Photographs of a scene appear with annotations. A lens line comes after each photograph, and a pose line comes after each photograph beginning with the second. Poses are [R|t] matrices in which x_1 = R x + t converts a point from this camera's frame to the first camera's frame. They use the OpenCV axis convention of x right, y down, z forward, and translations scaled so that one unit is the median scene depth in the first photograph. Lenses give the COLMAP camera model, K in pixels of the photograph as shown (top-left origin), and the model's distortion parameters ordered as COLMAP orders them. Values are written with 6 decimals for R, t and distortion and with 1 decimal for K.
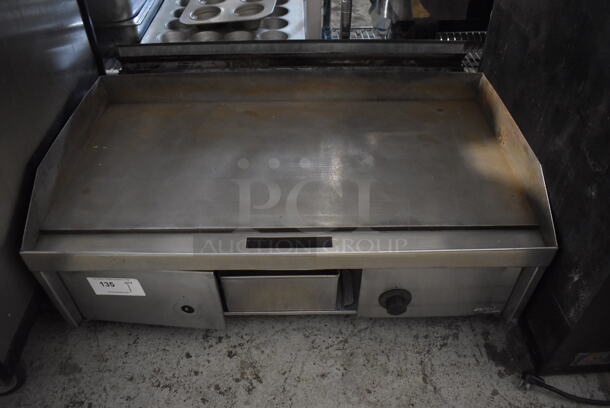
lens RADIAL K [[470.5, 0, 305.0], [0, 470.5, 205.4], [0, 0, 1]] dist [-0.097908, 0.014411]
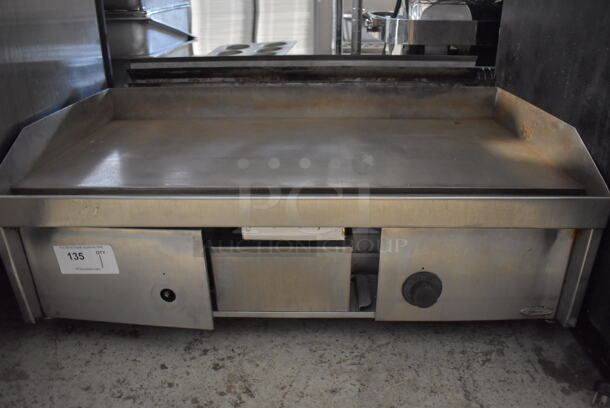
lens RADIAL K [[470.5, 0, 305.6], [0, 470.5, 206.1], [0, 0, 1]] dist [-0.097908, 0.014411]
pose [[0.999561, 0.009261, -0.028154, 0.011213], [-0.017701, 0.948435, -0.316477, 0.309956], [0.023772, 0.316836, 0.948182, 0.170520]]
